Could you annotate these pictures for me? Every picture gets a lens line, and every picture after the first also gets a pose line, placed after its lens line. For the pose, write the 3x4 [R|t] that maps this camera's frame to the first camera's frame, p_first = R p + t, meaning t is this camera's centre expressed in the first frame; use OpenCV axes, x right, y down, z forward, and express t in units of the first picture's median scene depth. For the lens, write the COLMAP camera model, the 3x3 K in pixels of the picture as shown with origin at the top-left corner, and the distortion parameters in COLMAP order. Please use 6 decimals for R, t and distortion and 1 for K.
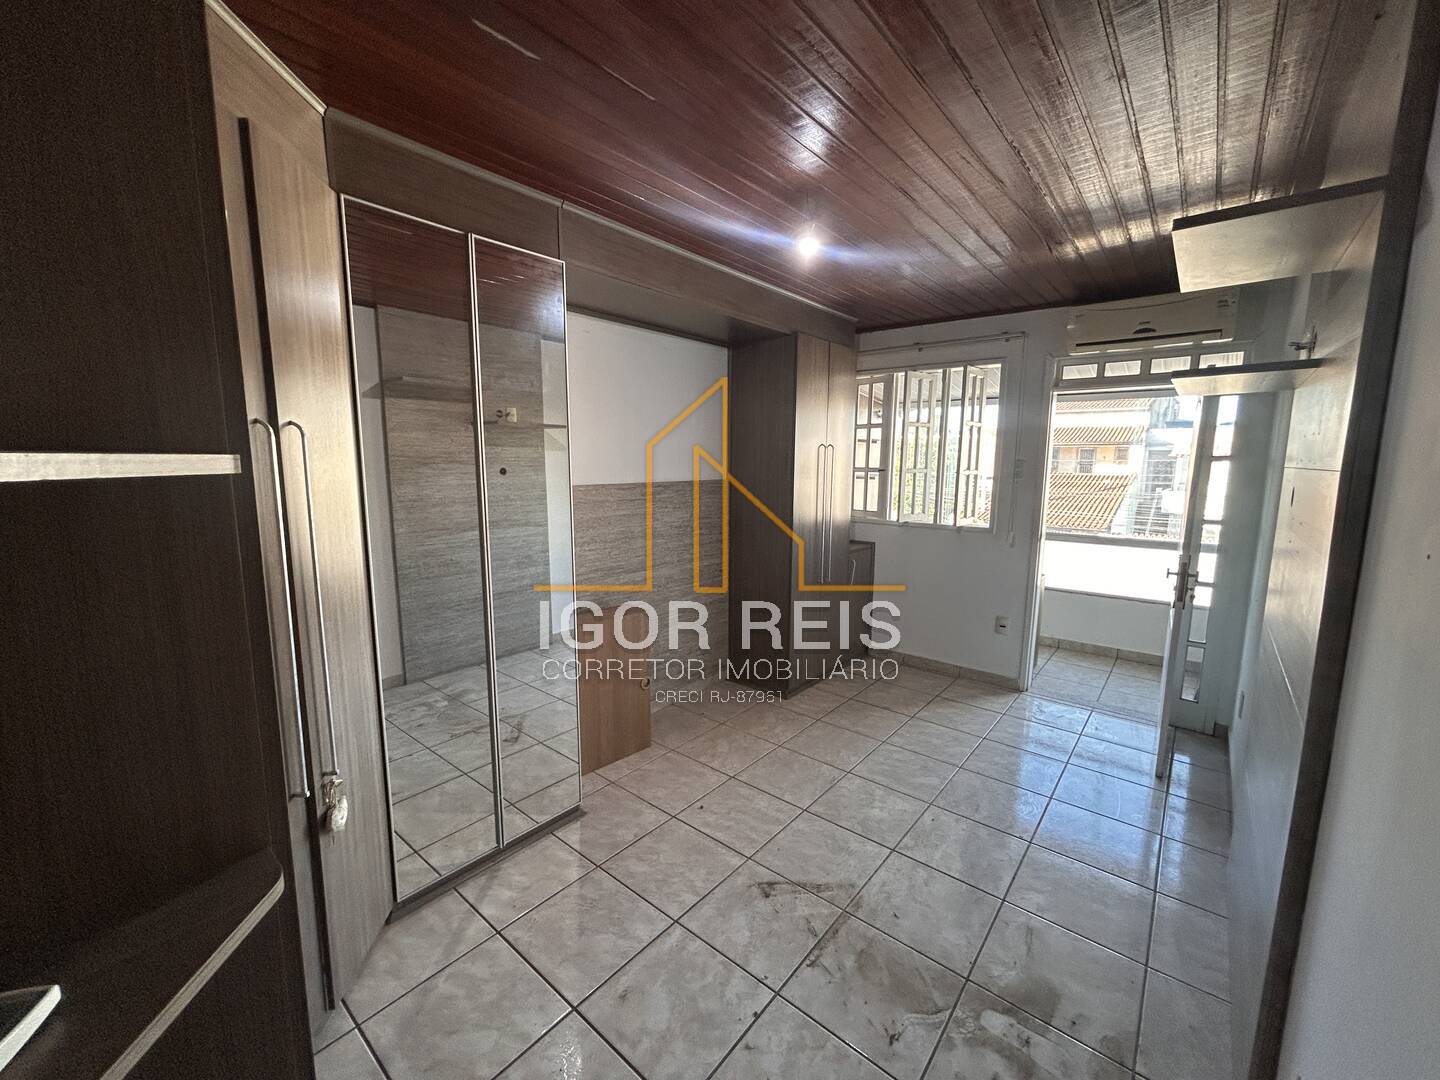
lens RADIAL K [[577.3, 0, 722.4], [0, 577.3, 544.8], [0, 0, 1]] dist [0.000405, 0.000147]
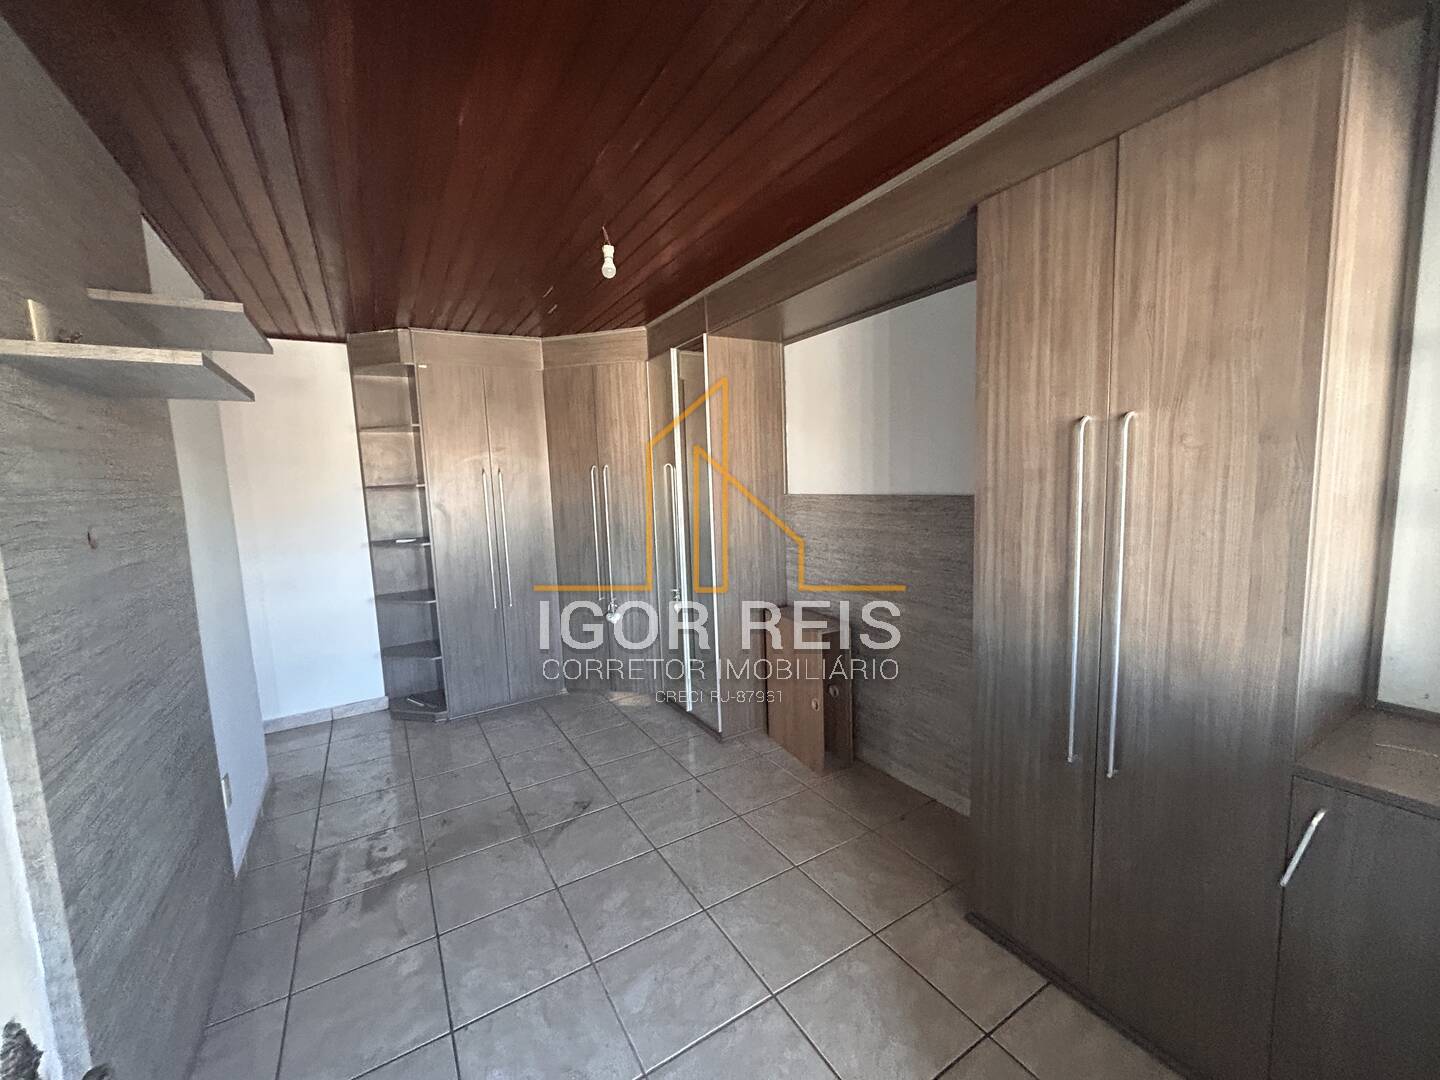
lens RADIAL K [[577.3, 0, 721.8], [0, 577.3, 539.0], [0, 0, 1]] dist [0.000405, 0.000147]
pose [[-0.324813, 0.116339, -0.938596, 1.340238], [-0.092713, 0.983709, 0.154015, -0.276582], [0.941223, 0.137046, -0.308735, 1.903544]]
